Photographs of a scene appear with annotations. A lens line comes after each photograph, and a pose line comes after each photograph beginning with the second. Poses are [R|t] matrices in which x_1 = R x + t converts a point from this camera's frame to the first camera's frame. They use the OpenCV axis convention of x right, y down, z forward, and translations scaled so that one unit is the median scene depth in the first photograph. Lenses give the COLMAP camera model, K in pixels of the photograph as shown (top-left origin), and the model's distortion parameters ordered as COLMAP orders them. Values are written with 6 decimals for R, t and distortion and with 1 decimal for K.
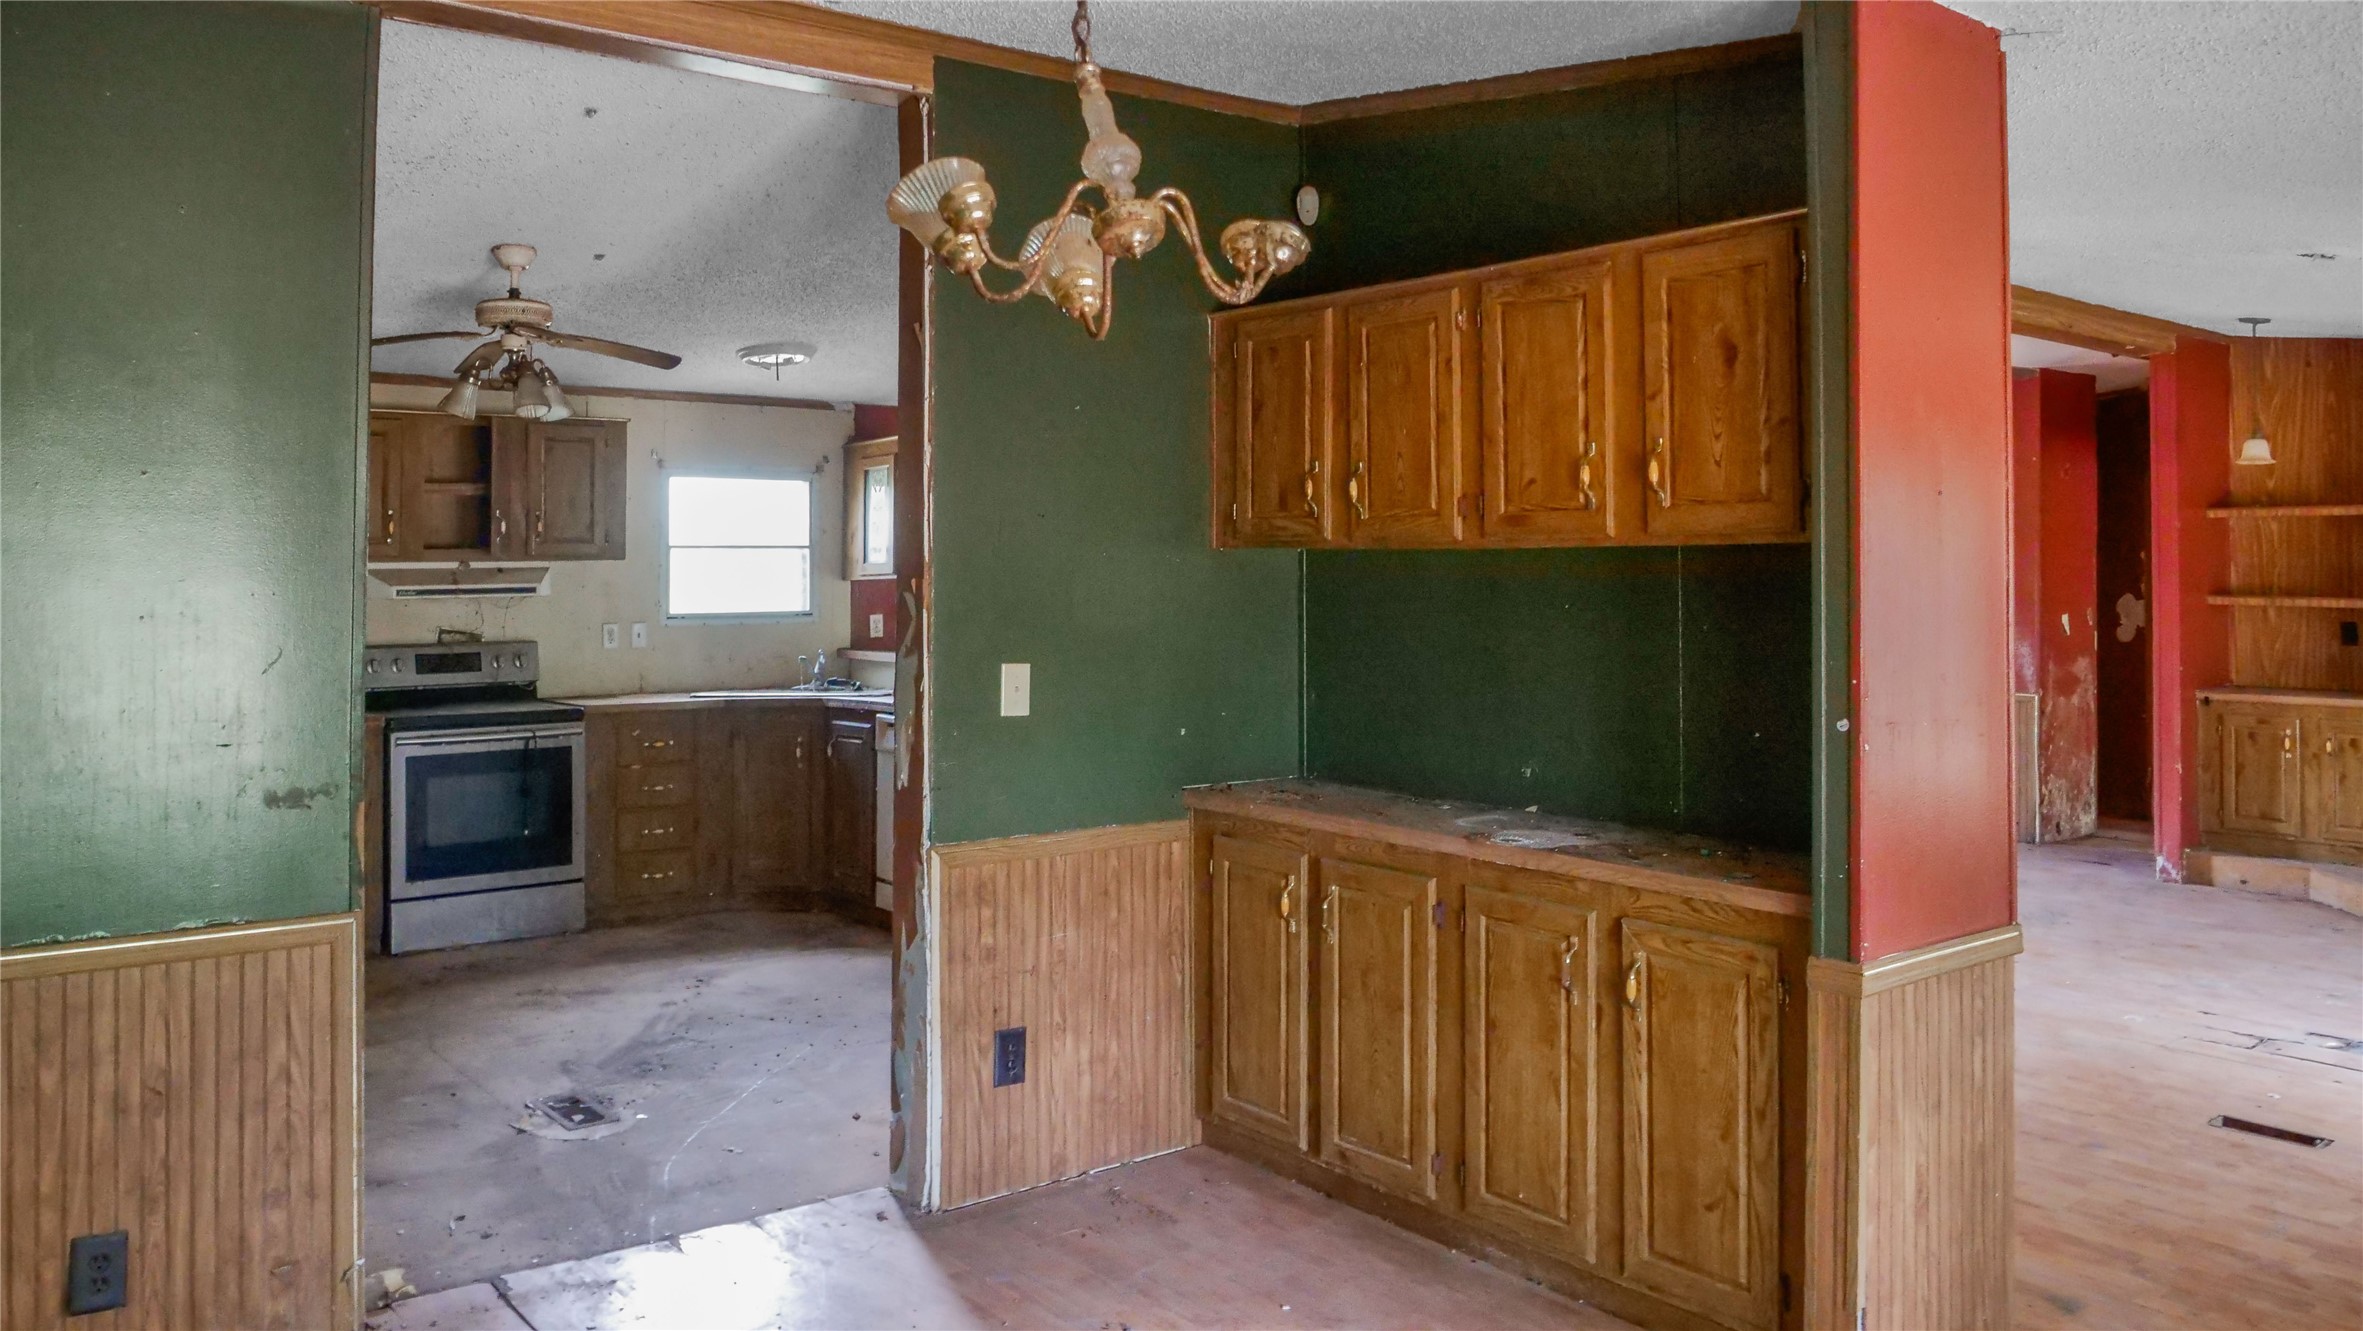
lens RADIAL K [[1844.8, 0, 1181.8], [0, 1844.8, 560.0], [0, 0, 1]] dist [0.000656, 0.000401]
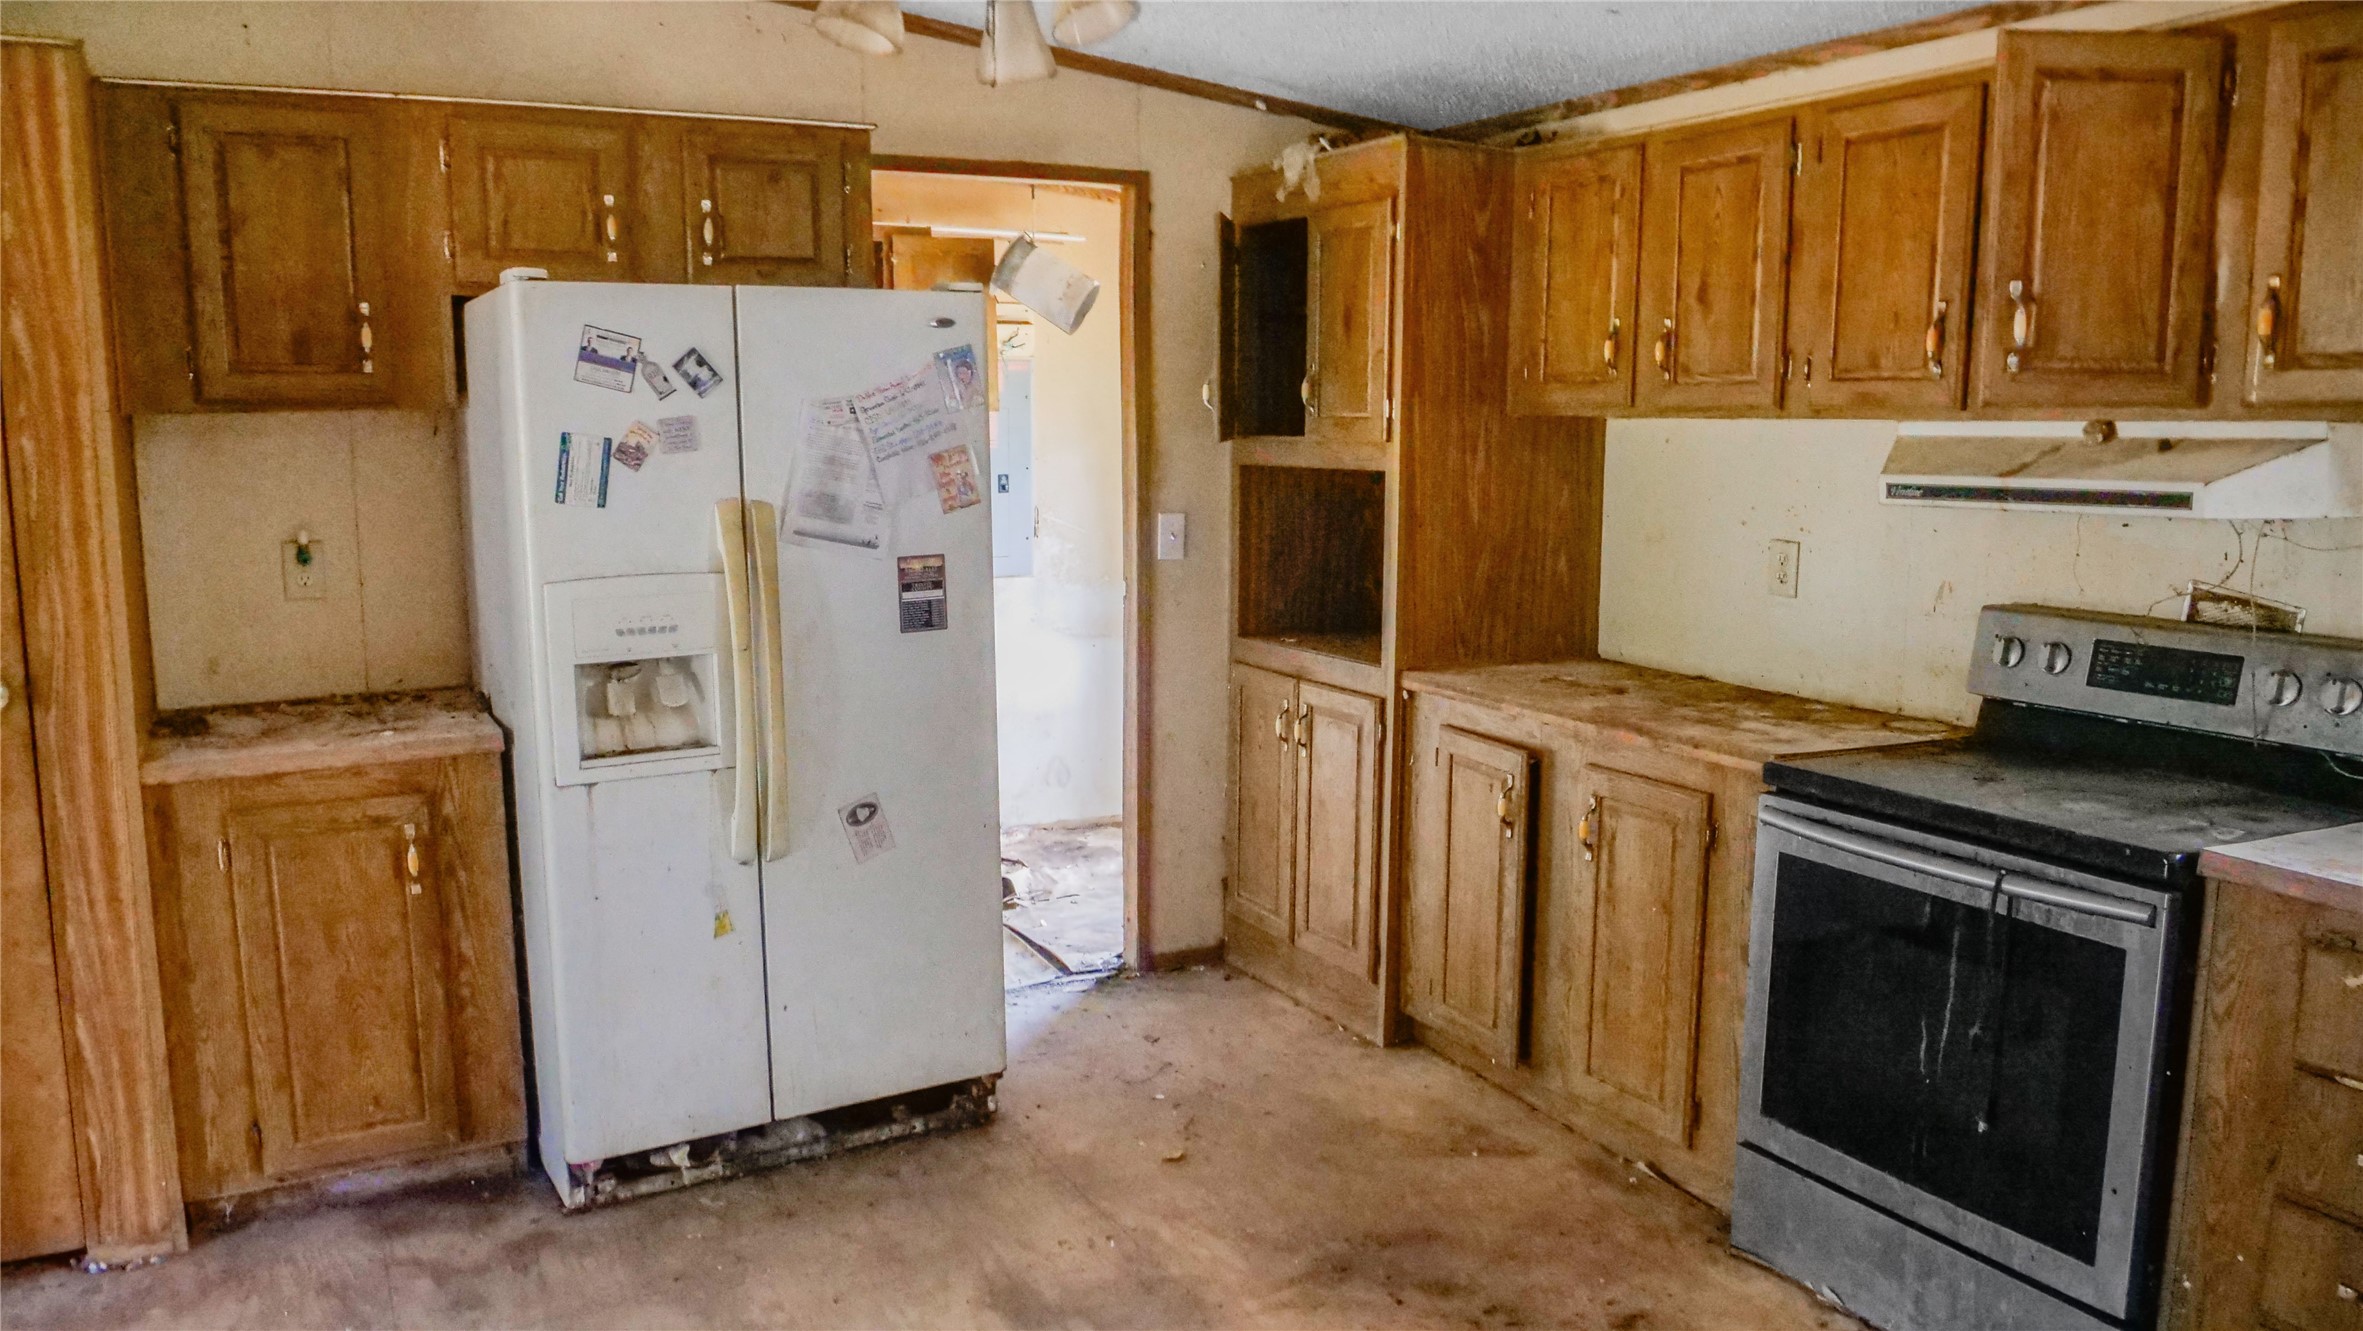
lens RADIAL K [[1725.2, 0, 1181.5], [0, 1725.2, 665.5], [0, 0, 1]] dist [-0.038567, 0.004659]
pose [[-0.172961, 0.139747, -0.974964, 0.007639], [-0.010742, 0.989557, 0.143744, 0.002462], [0.984870, 0.035335, -0.169654, 0.831156]]
